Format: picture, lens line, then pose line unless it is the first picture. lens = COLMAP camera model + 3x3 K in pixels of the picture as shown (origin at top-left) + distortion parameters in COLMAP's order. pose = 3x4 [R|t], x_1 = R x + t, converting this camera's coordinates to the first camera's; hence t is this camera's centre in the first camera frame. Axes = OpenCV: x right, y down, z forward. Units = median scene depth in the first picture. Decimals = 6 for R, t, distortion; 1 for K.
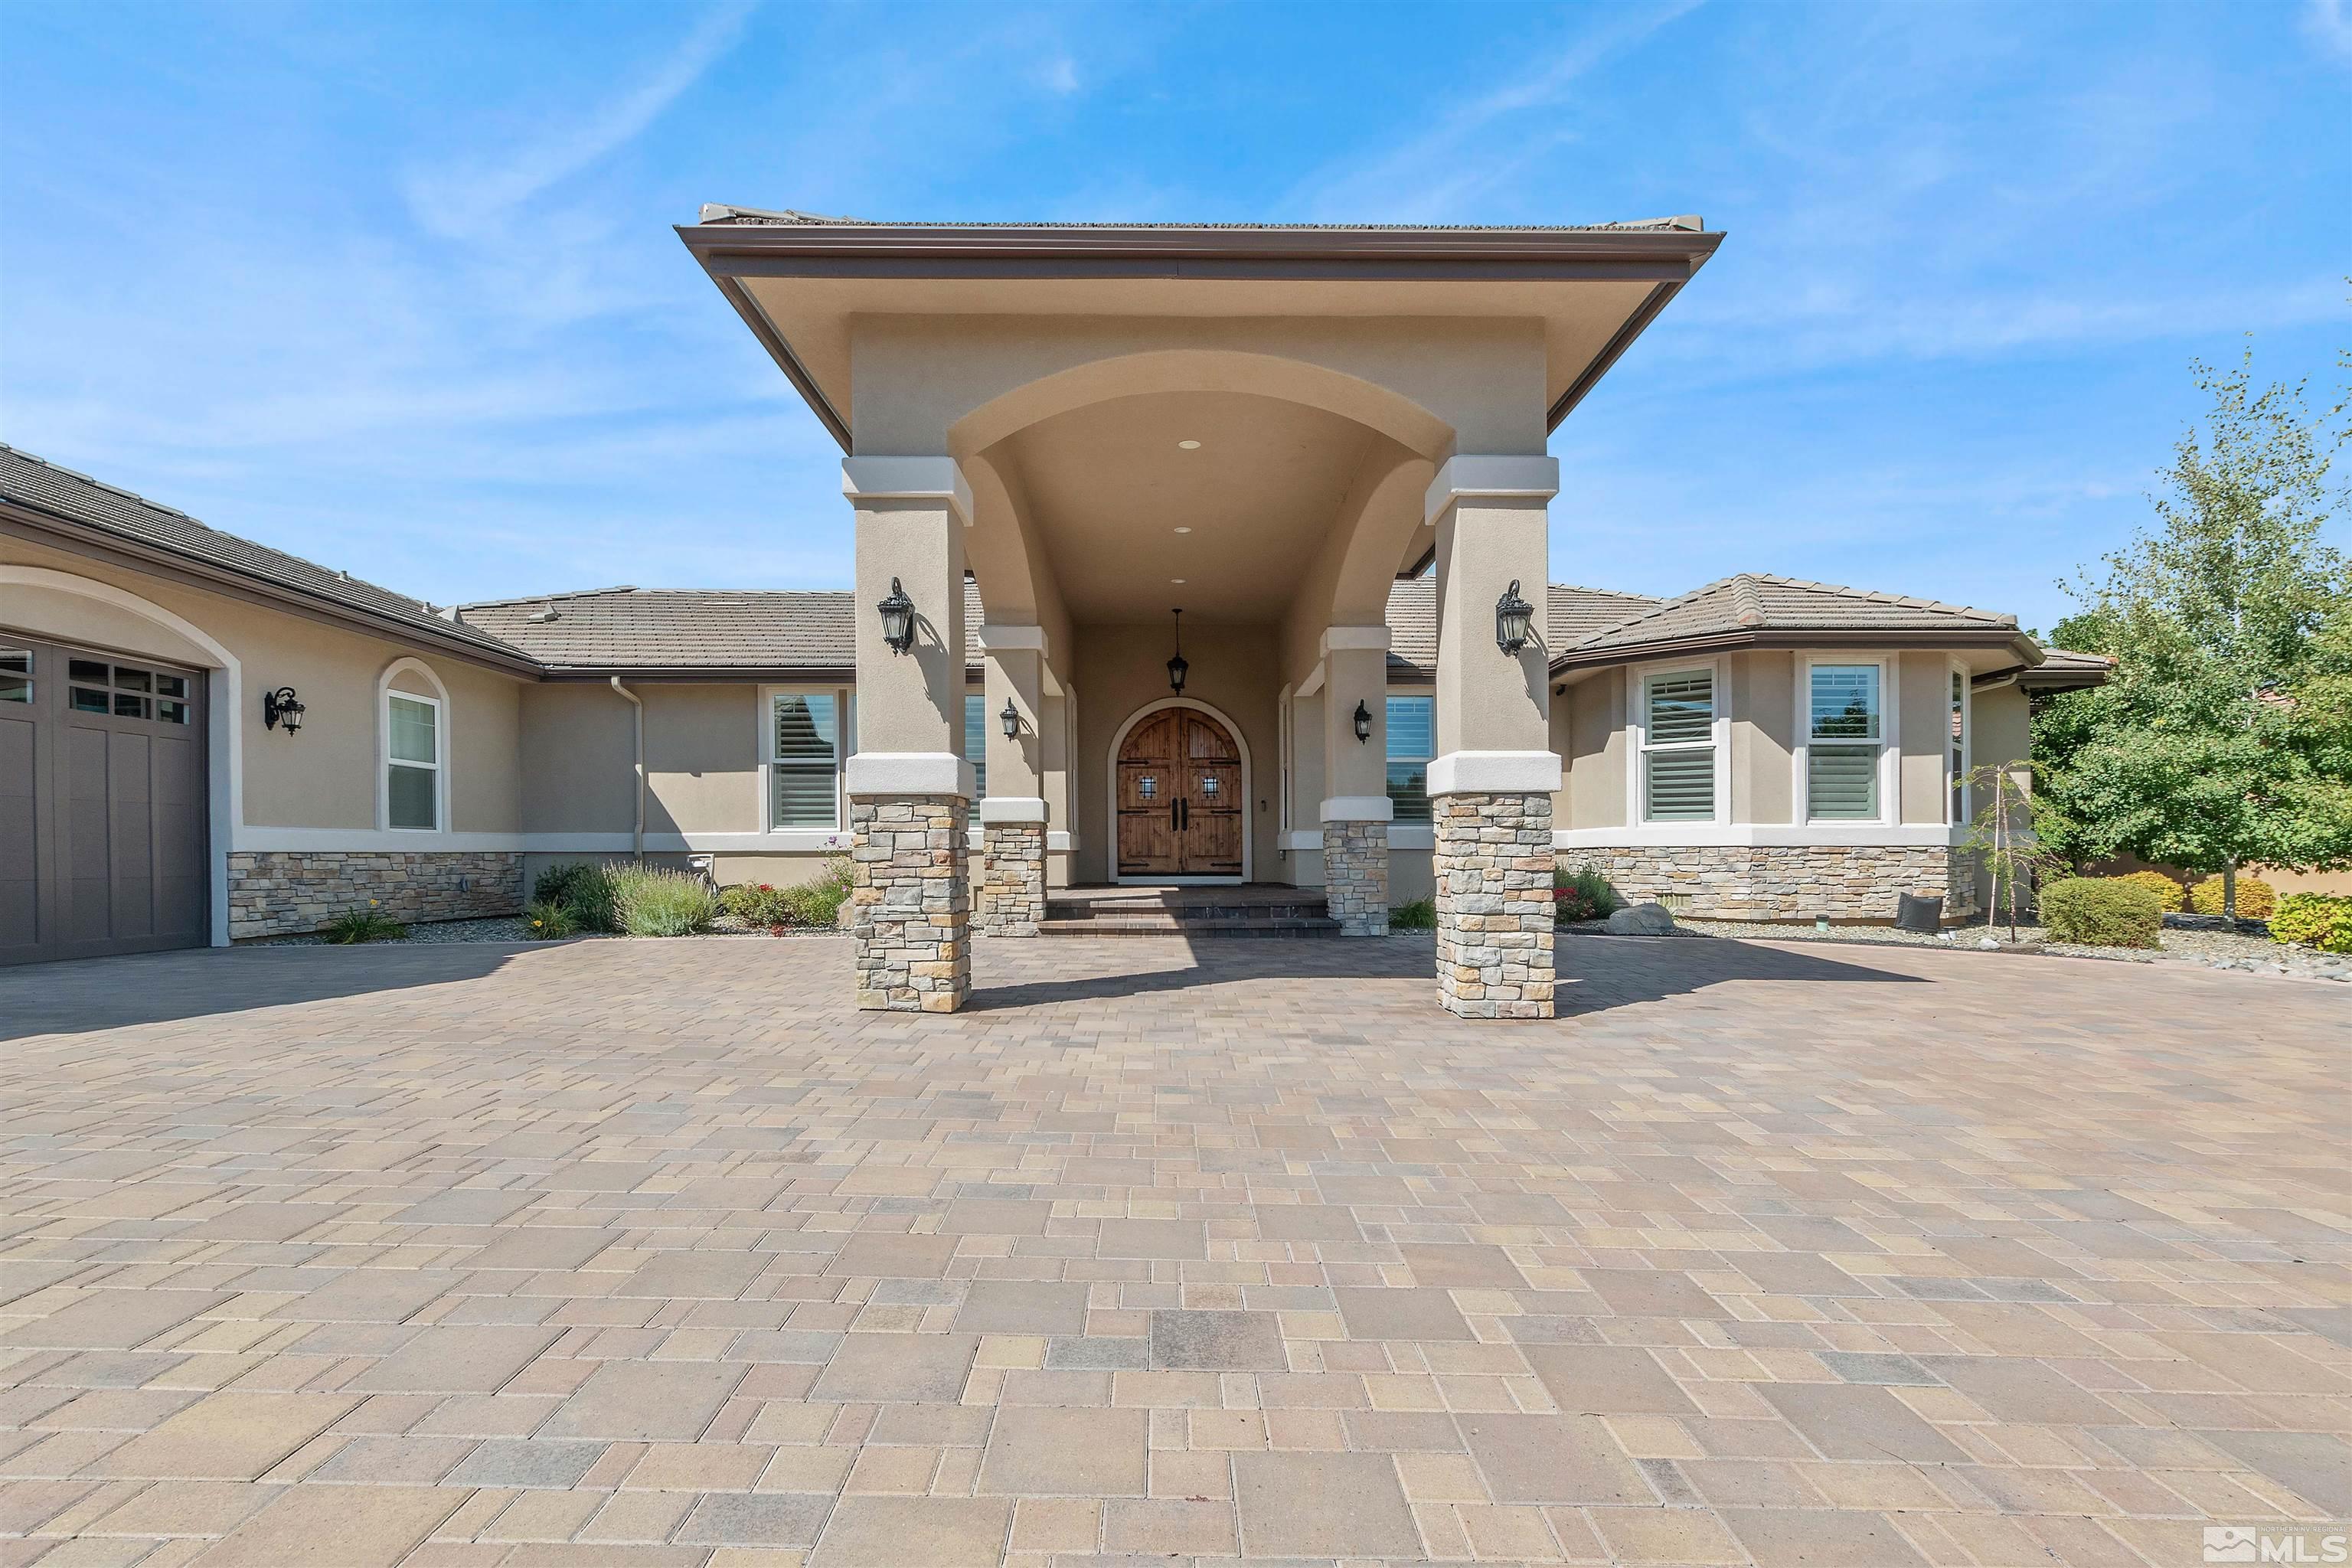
lens RADIAL K [[1137.3, 0, 1185.7], [0, 1137.3, 788.2], [0, 0, 1]] dist [-0.000145, -0.000553]
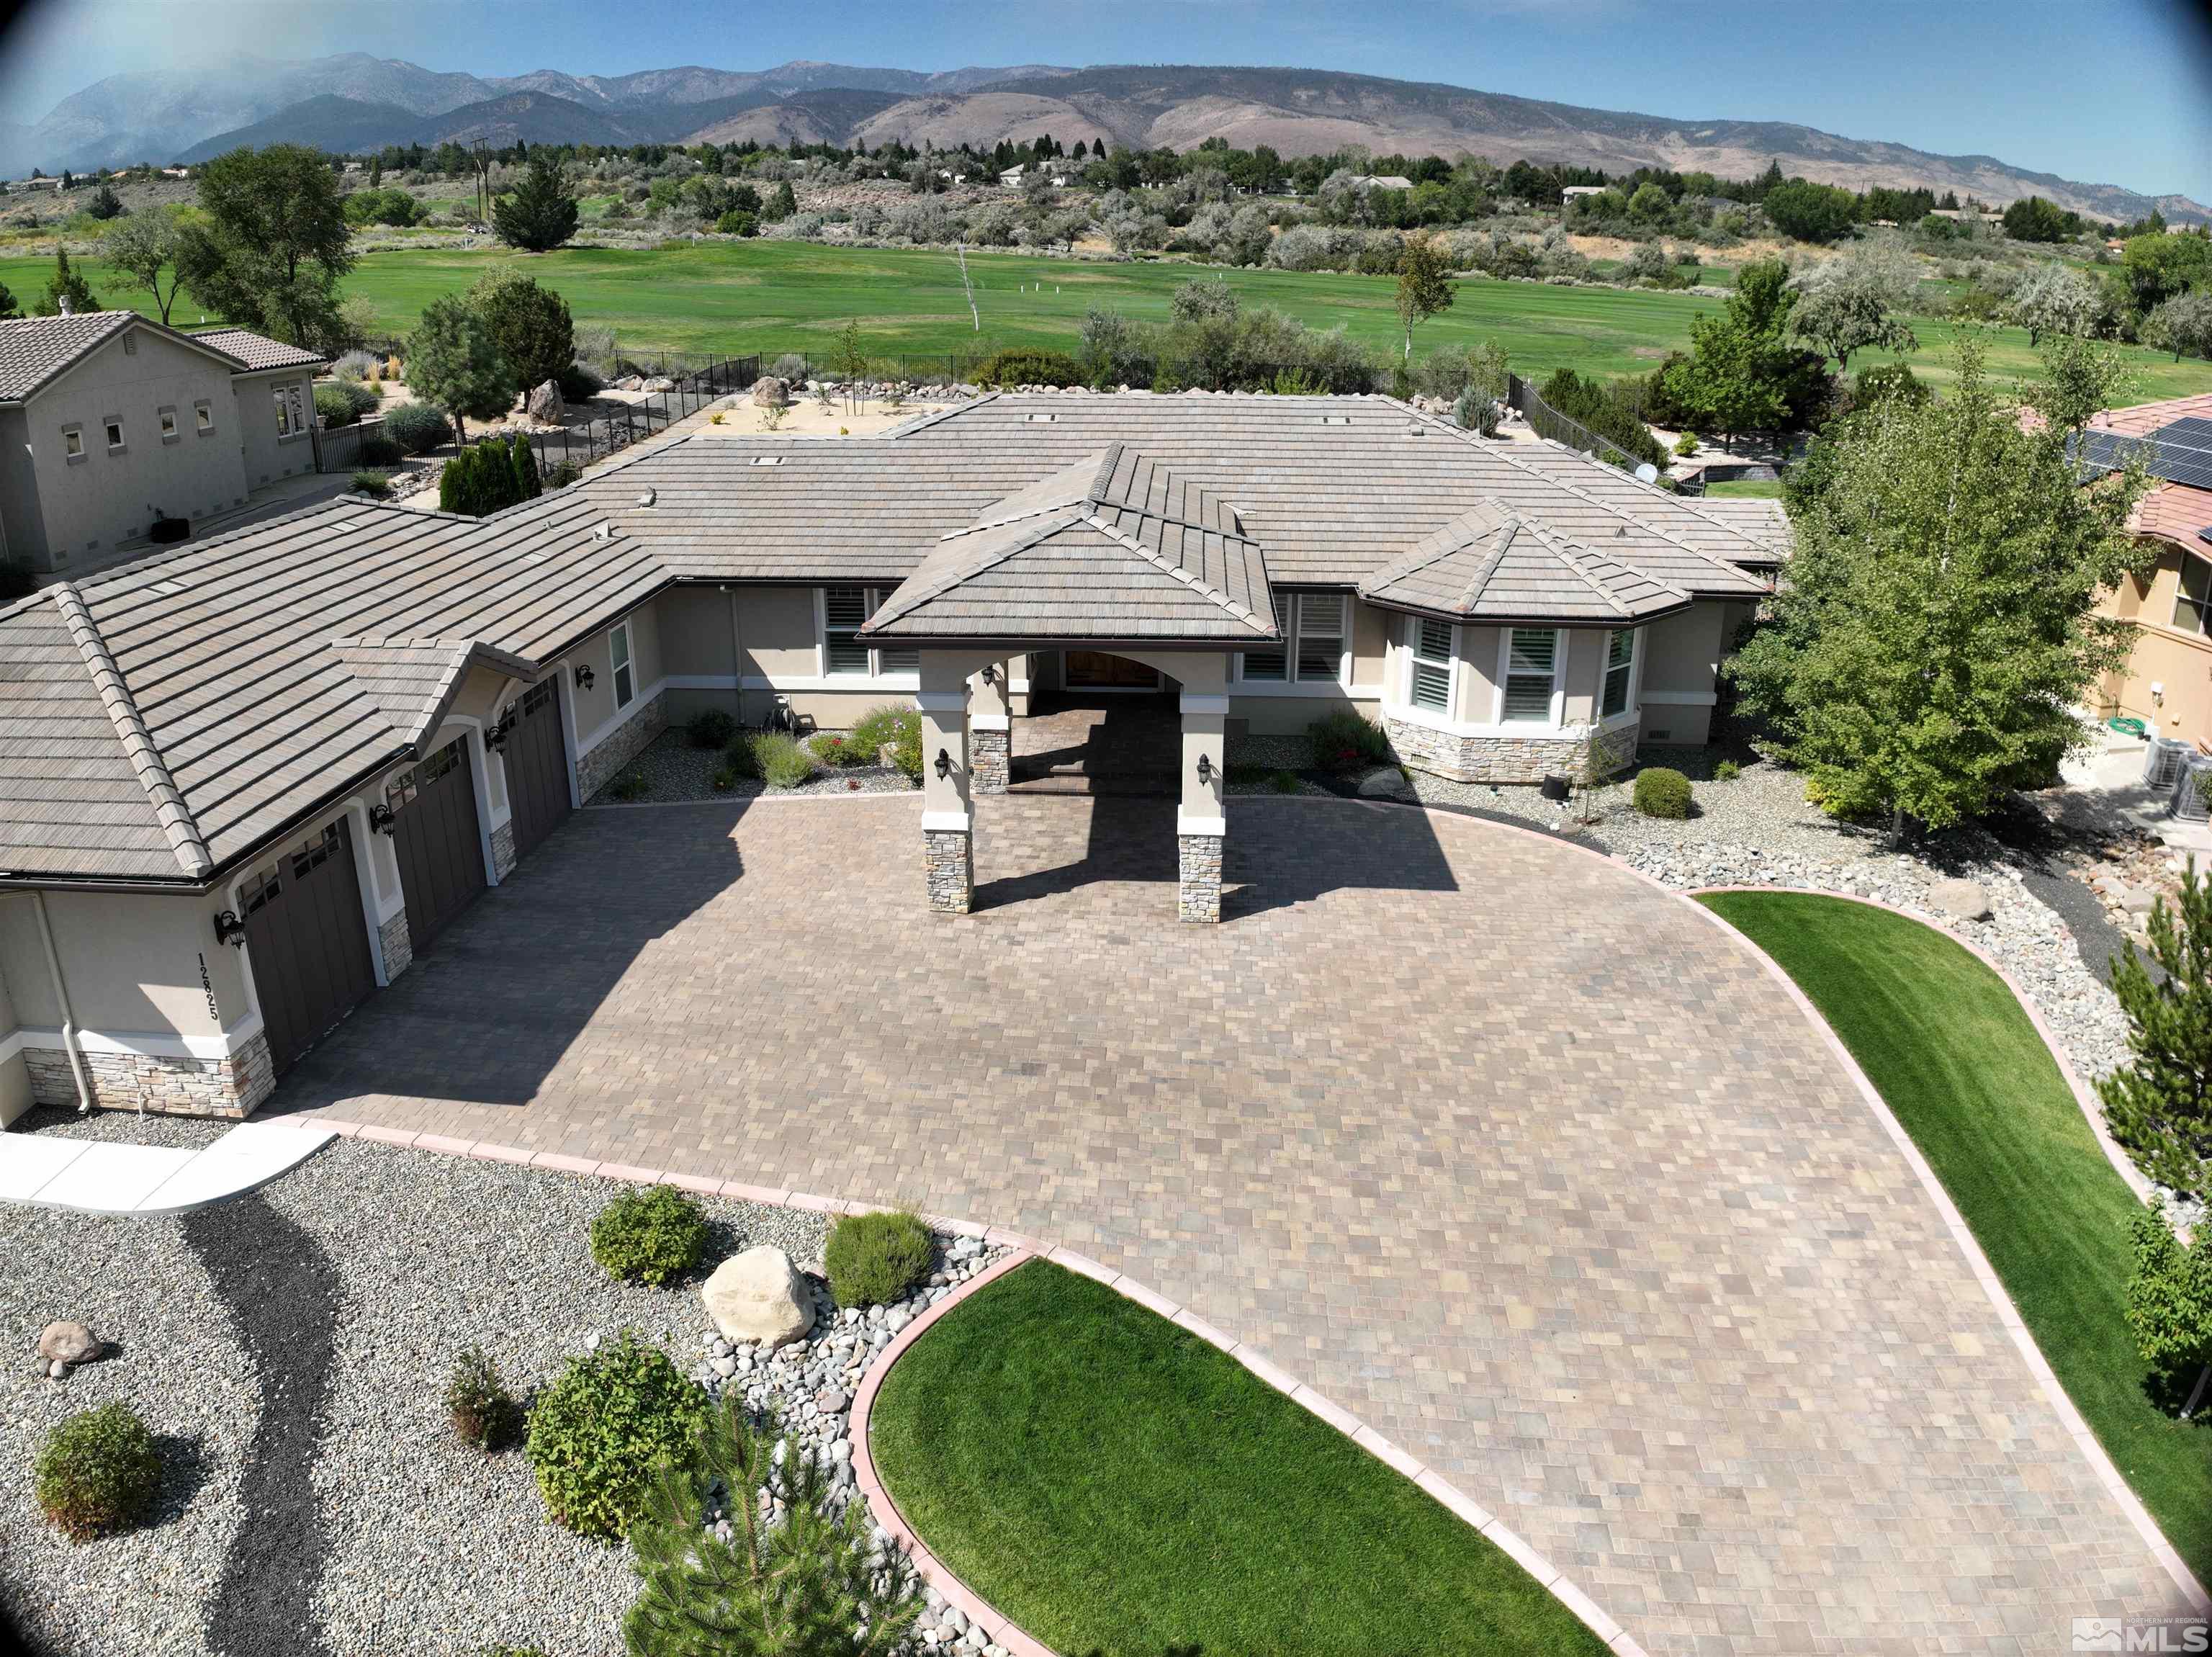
lens RADIAL K [[1544.9, 0, 1106.0], [0, 1544.9, 832.9], [0, 0, 1]] dist [-0.099461, -0.017965]
pose [[0.996725, 0.029110, -0.075446, 0.190202], [0.003771, 0.915214, 0.402951, -0.740675], [0.080779, -0.401916, 0.912107, -1.099321]]
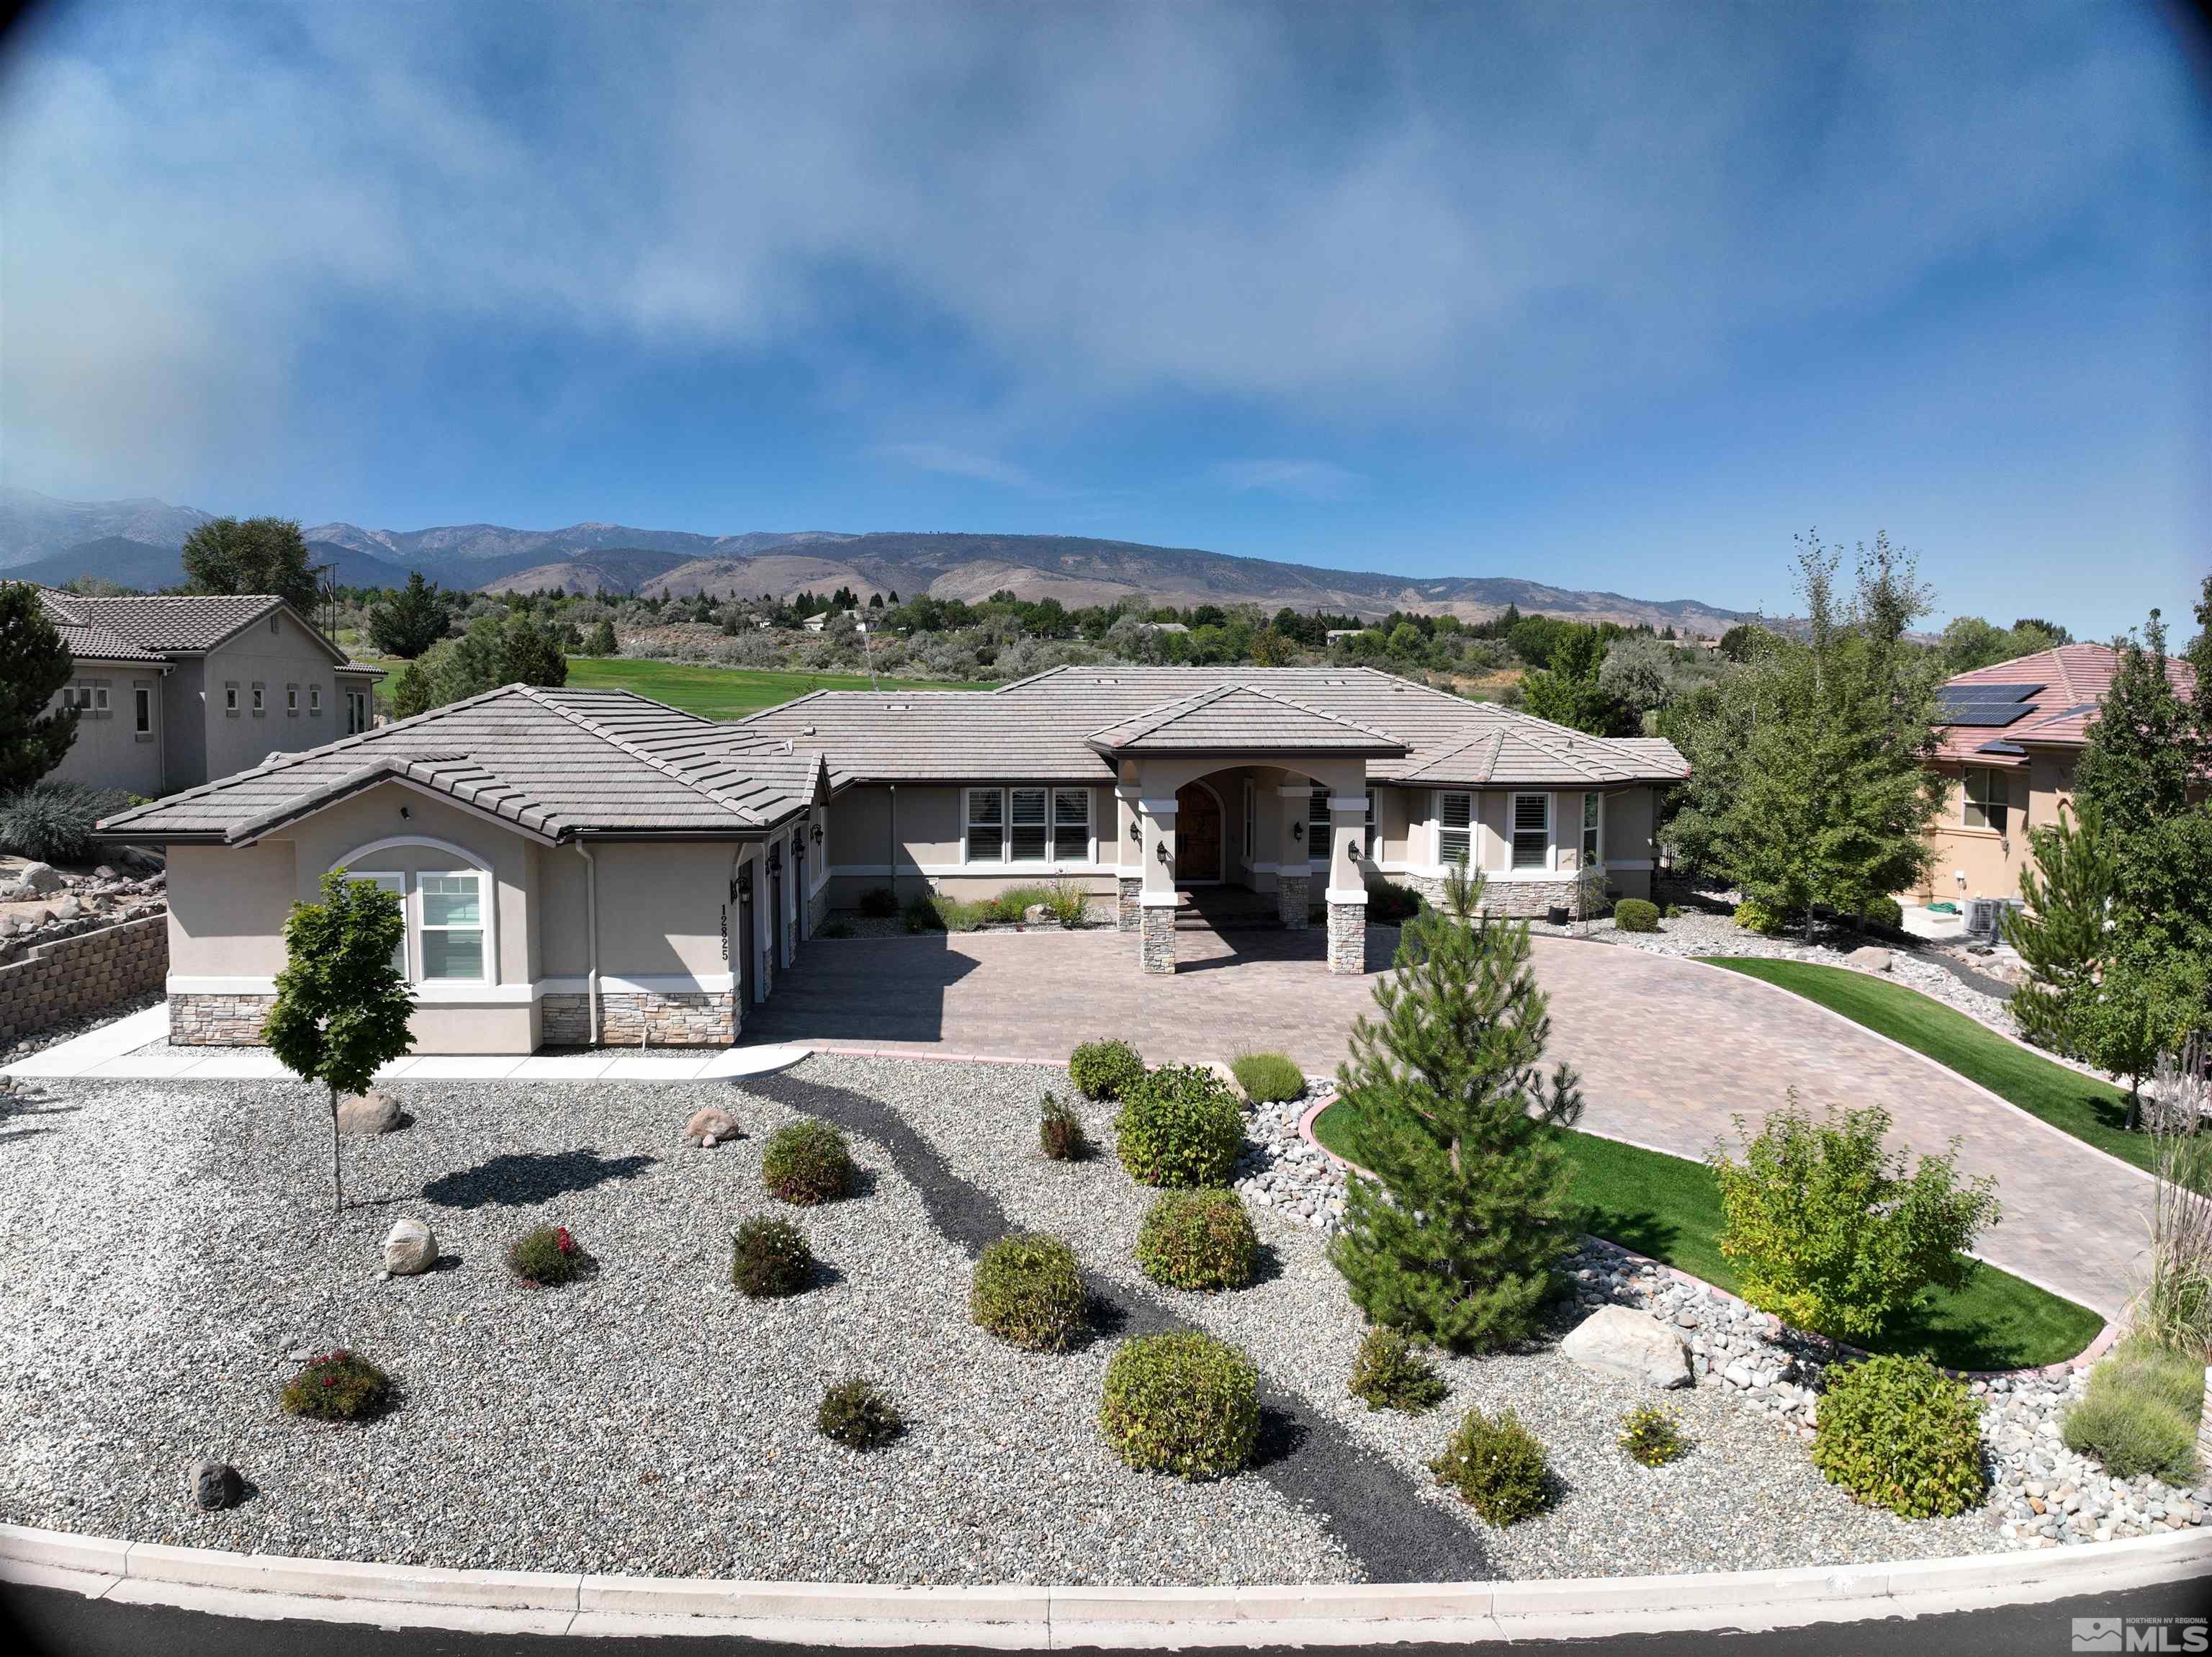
lens RADIAL K [[1544.9, 0, 1106.0], [0, 1544.9, 832.9], [0, 0, 1]] dist [-0.099461, -0.017965]
pose [[0.998274, -0.002637, 0.058678, -0.372975], [-0.005301, 0.990871, 0.134706, -0.441450], [-0.058497, -0.134784, 0.989147, -1.826250]]
